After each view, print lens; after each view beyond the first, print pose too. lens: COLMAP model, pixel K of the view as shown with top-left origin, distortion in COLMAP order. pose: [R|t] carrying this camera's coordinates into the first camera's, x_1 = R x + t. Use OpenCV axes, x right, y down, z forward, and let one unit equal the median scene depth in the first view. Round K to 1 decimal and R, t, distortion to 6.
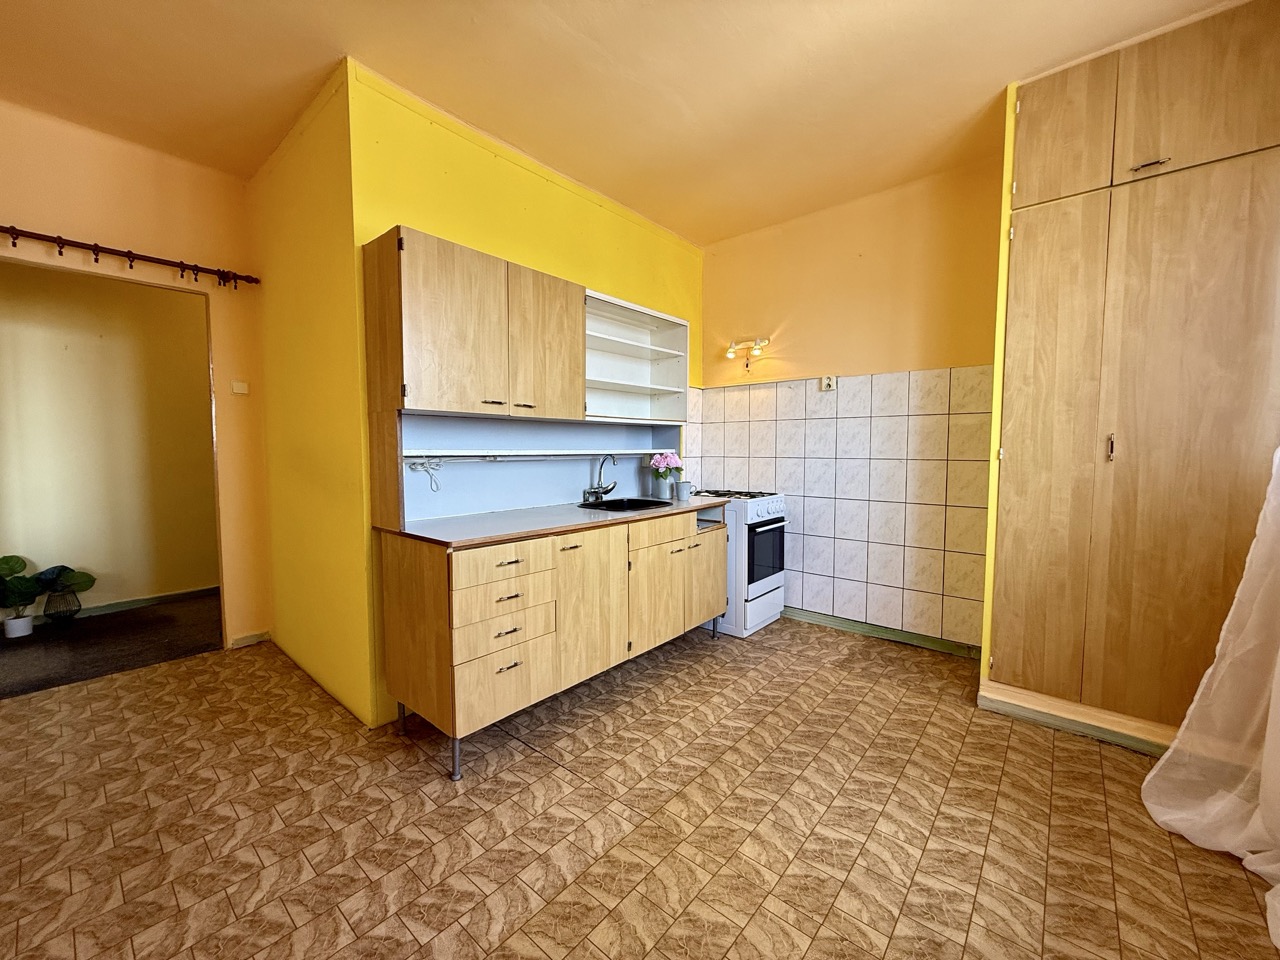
lens RADIAL K [[507.5, 0, 640.2], [0, 507.5, 482.6], [0, 0, 1]] dist [-0.000266, -0.001666]
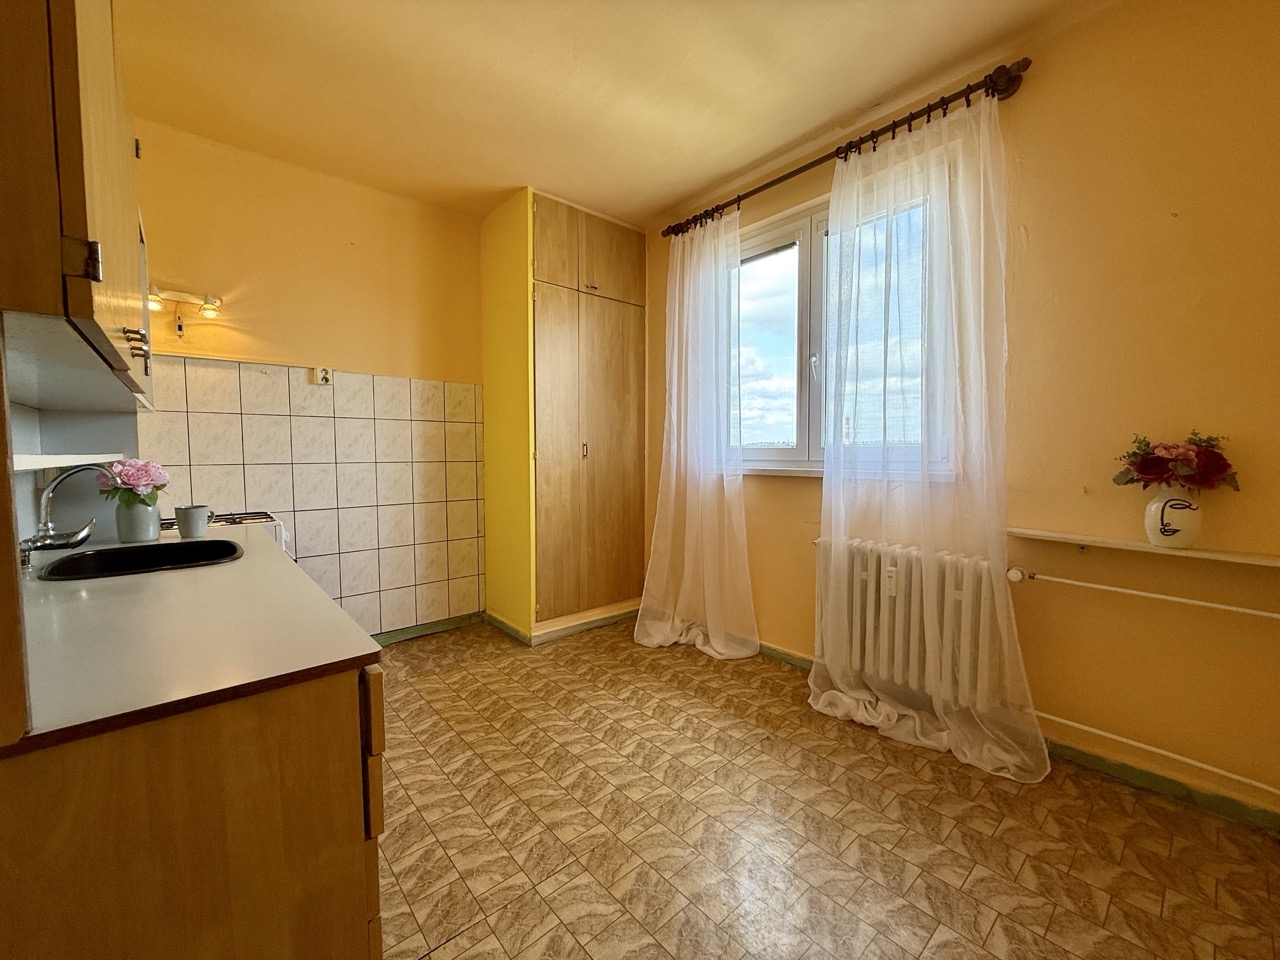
lens RADIAL K [[507.5, 0, 639.7], [0, 507.5, 473.3], [0, 0, 1]] dist [-0.000266, -0.001666]
pose [[0.148606, -0.044427, 0.987898, -0.627147], [0.071531, 0.996856, 0.034069, -0.033465], [-0.986306, 0.065602, 0.151317, 0.536150]]
